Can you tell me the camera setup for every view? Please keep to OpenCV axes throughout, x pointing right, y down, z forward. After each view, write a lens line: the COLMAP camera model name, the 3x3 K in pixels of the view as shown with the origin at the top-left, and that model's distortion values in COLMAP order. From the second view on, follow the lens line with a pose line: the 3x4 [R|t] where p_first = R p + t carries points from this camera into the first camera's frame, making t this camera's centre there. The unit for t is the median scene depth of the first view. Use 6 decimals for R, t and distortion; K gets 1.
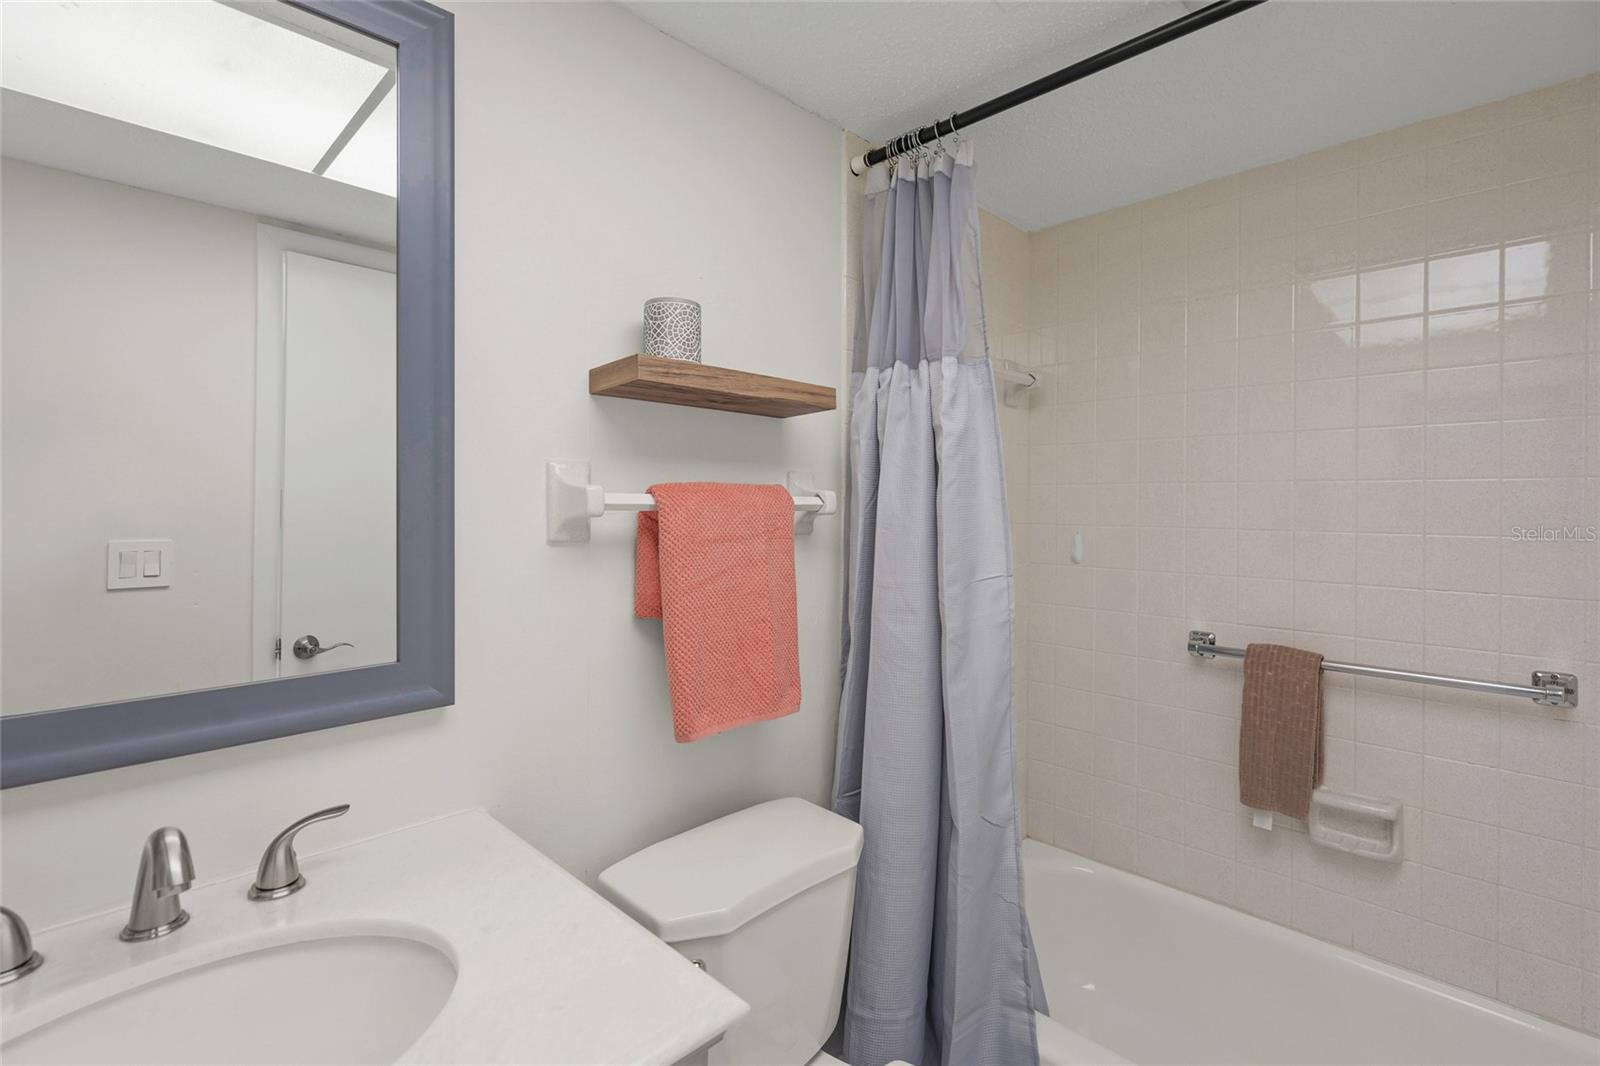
lens RADIAL K [[730.8, 0, 778.6], [0, 730.8, 508.3], [0, 0, 1]] dist [-0.003024, 0.000841]
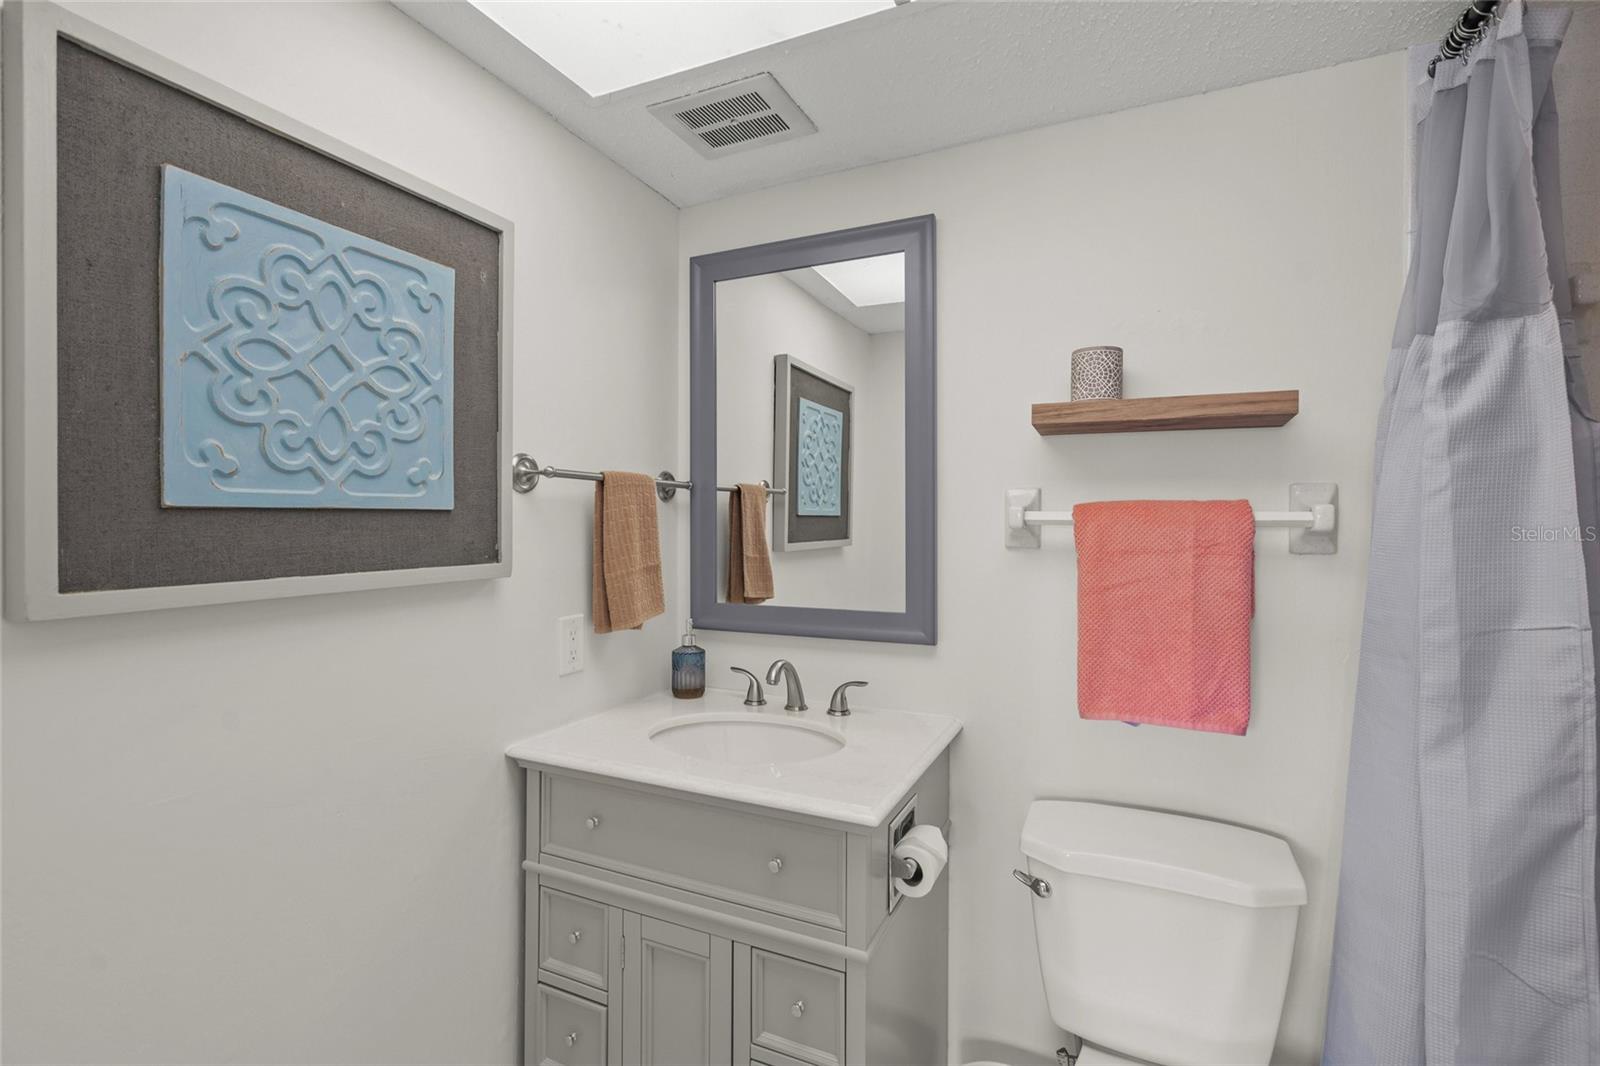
lens RADIAL K [[730.8, 0, 802.0], [0, 730.8, 530.8], [0, 0, 1]] dist [-0.003024, 0.000841]
pose [[0.354183, 0.008783, -0.935135, 0.815204], [-0.008332, 0.999946, 0.006236, 0.008837], [0.935139, 0.005583, 0.354237, 0.136991]]
